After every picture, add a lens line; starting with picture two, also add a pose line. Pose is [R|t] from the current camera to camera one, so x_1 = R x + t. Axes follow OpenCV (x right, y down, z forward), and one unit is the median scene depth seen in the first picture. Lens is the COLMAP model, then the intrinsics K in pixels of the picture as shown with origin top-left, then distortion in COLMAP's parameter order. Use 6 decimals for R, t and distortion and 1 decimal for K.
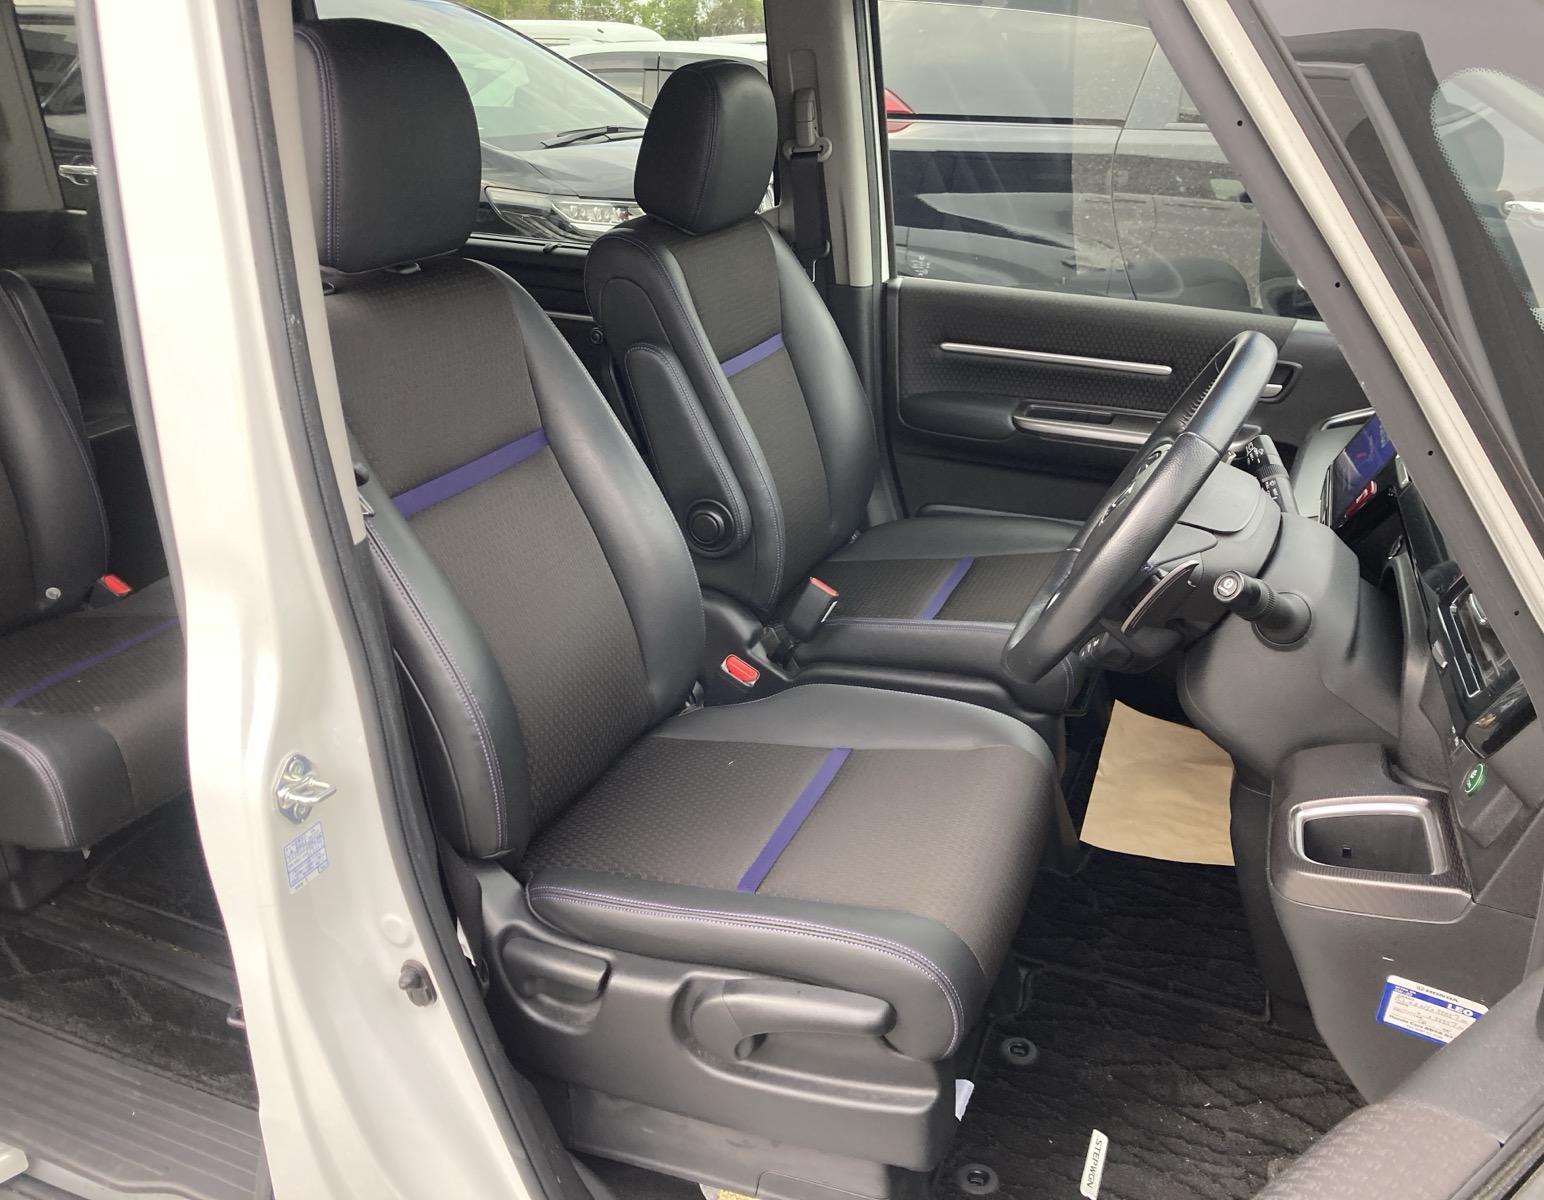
lens RADIAL K [[1325.9, 0, 772.3], [0, 1325.9, 599.1], [0, 0, 1]] dist [0.013225, 0.008663]
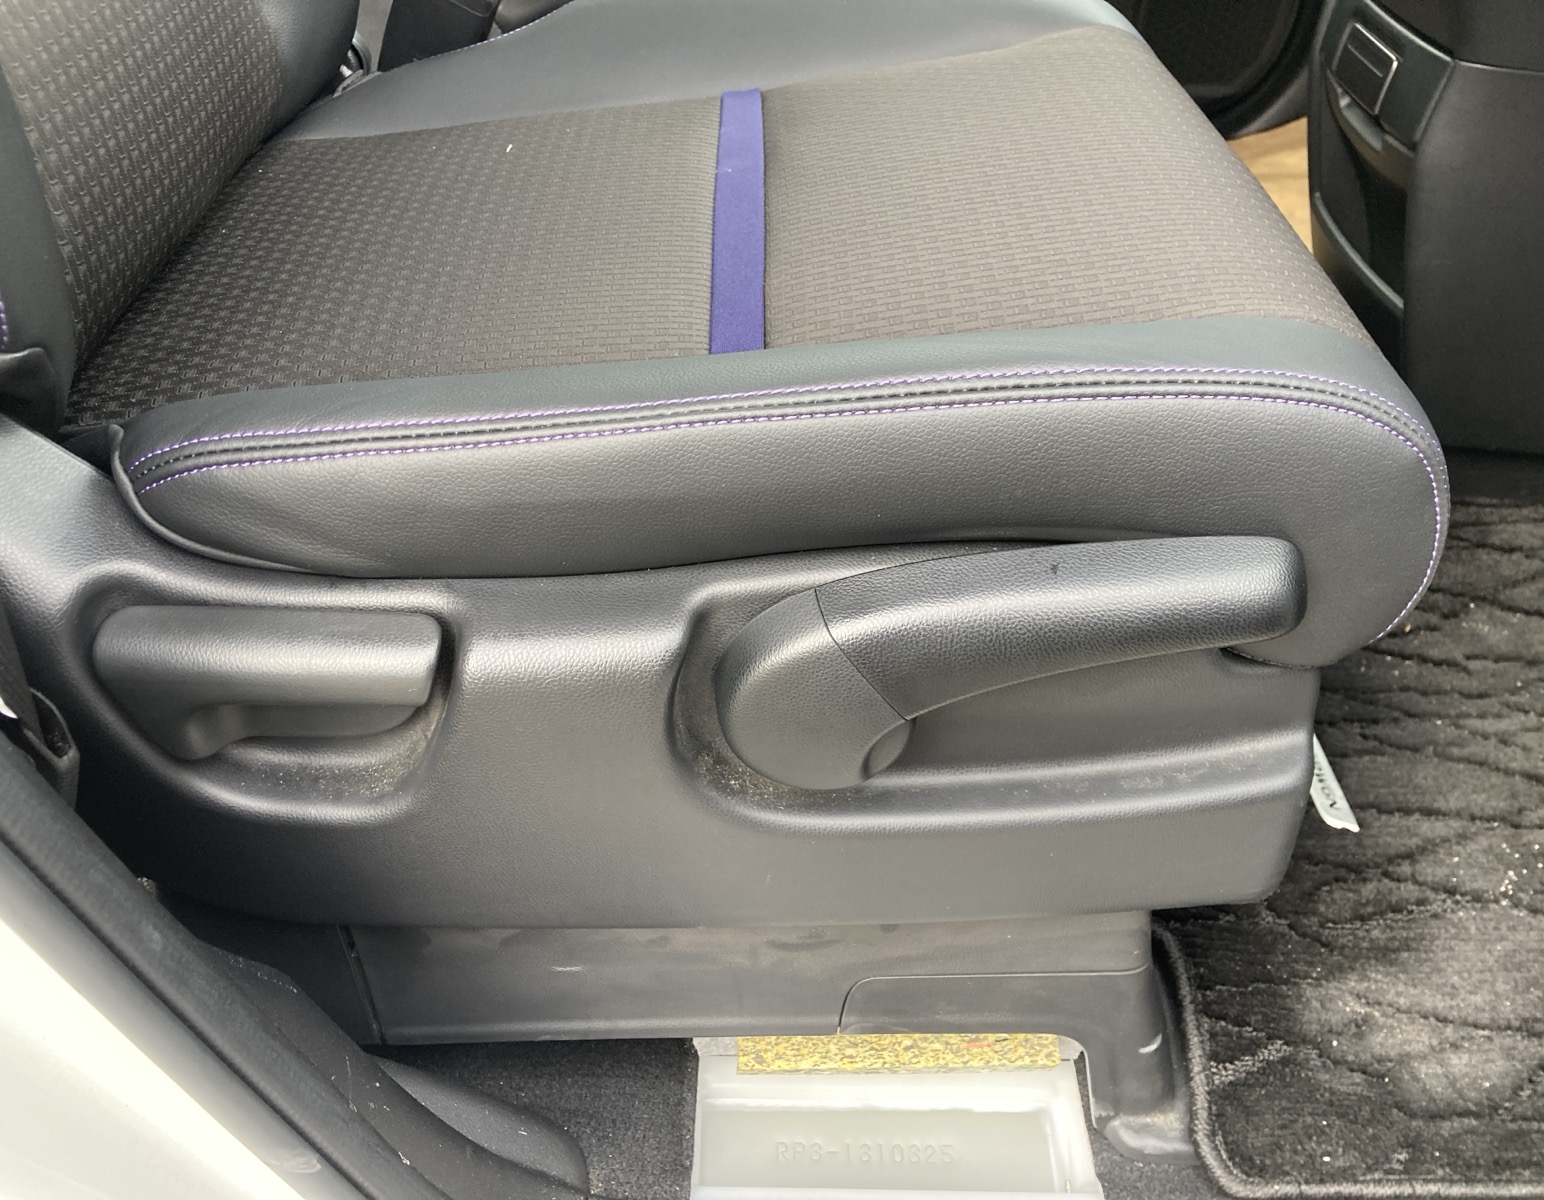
lens RADIAL K [[1325.9, 0, 764.2], [0, 1325.9, 599.4], [0, 0, 1]] dist [0.013225, 0.008663]
pose [[0.926204, -0.214071, 0.310354, -0.141351], [0.116539, 0.945414, 0.304320, 0.162513], [-0.358560, -0.245694, 0.900594, 0.614315]]
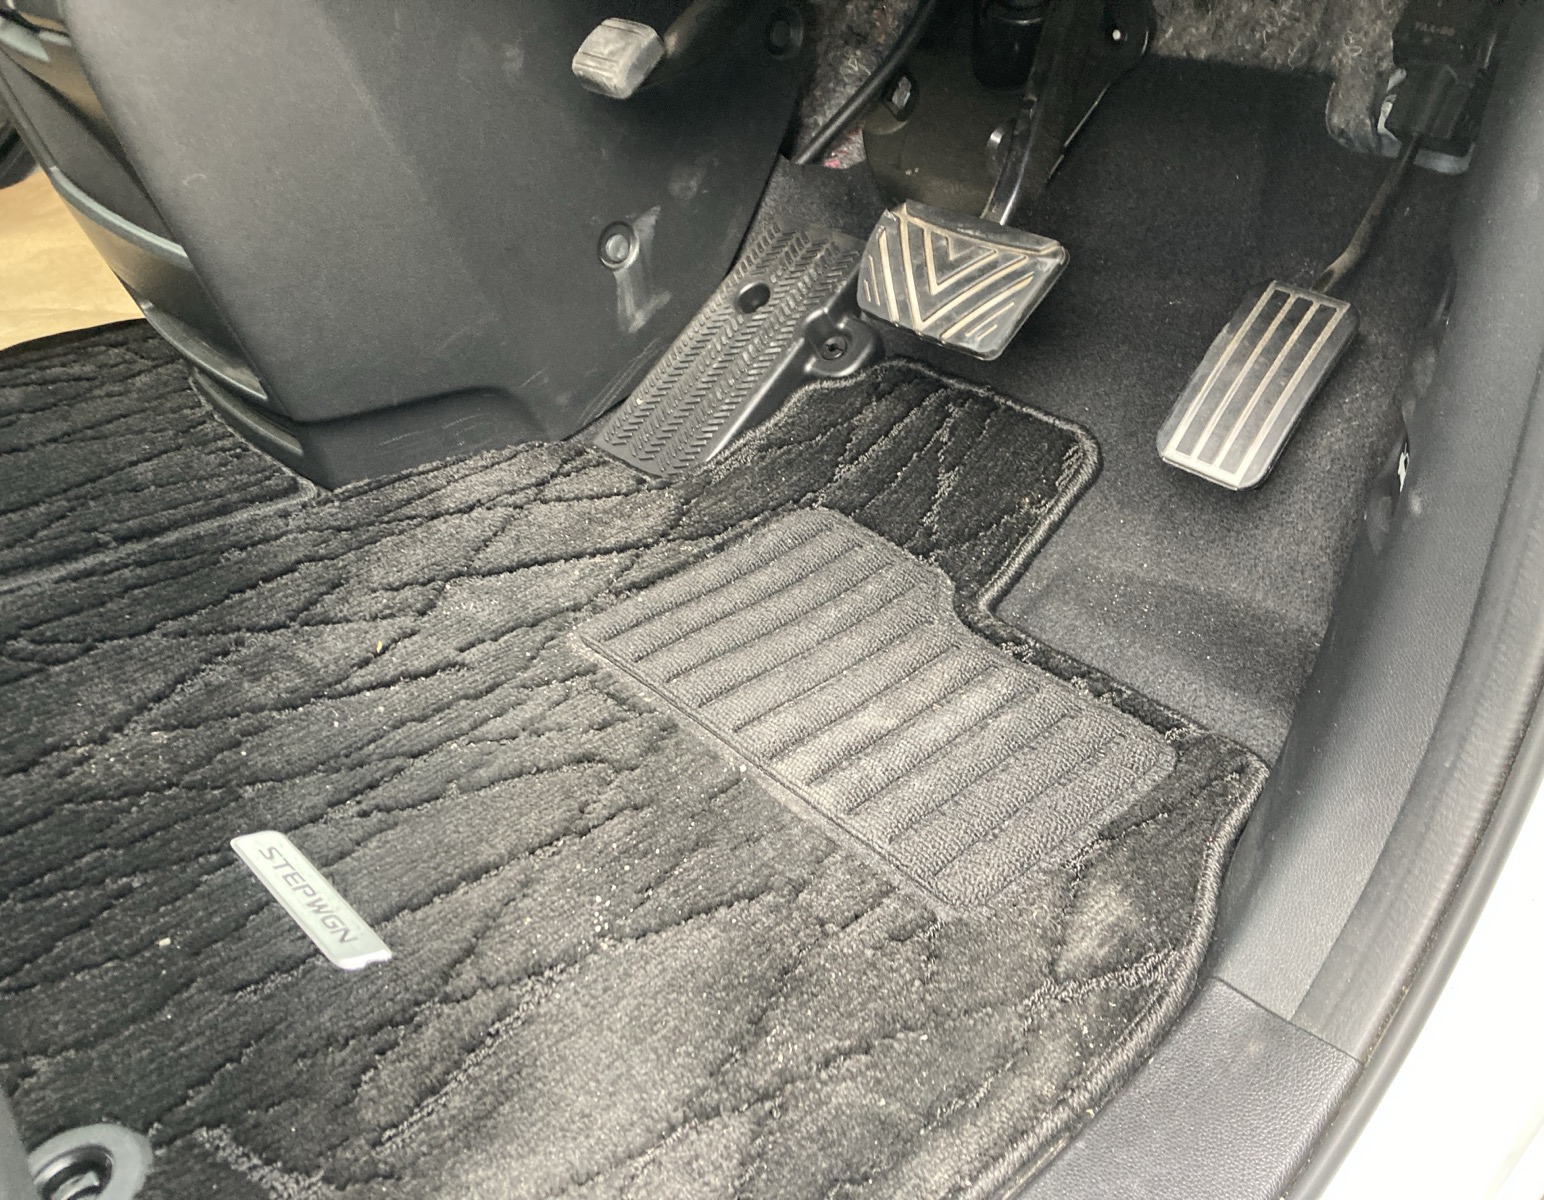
lens RADIAL K [[1325.9, 0, 781.3], [0, 1325.9, 593.3], [0, 0, 1]] dist [0.013225, 0.008663]
pose [[0.415786, -0.474392, 0.775934, 0.053646], [0.331081, 0.873591, 0.356686, 0.274264], [-0.847058, 0.108592, 0.520289, 0.716125]]
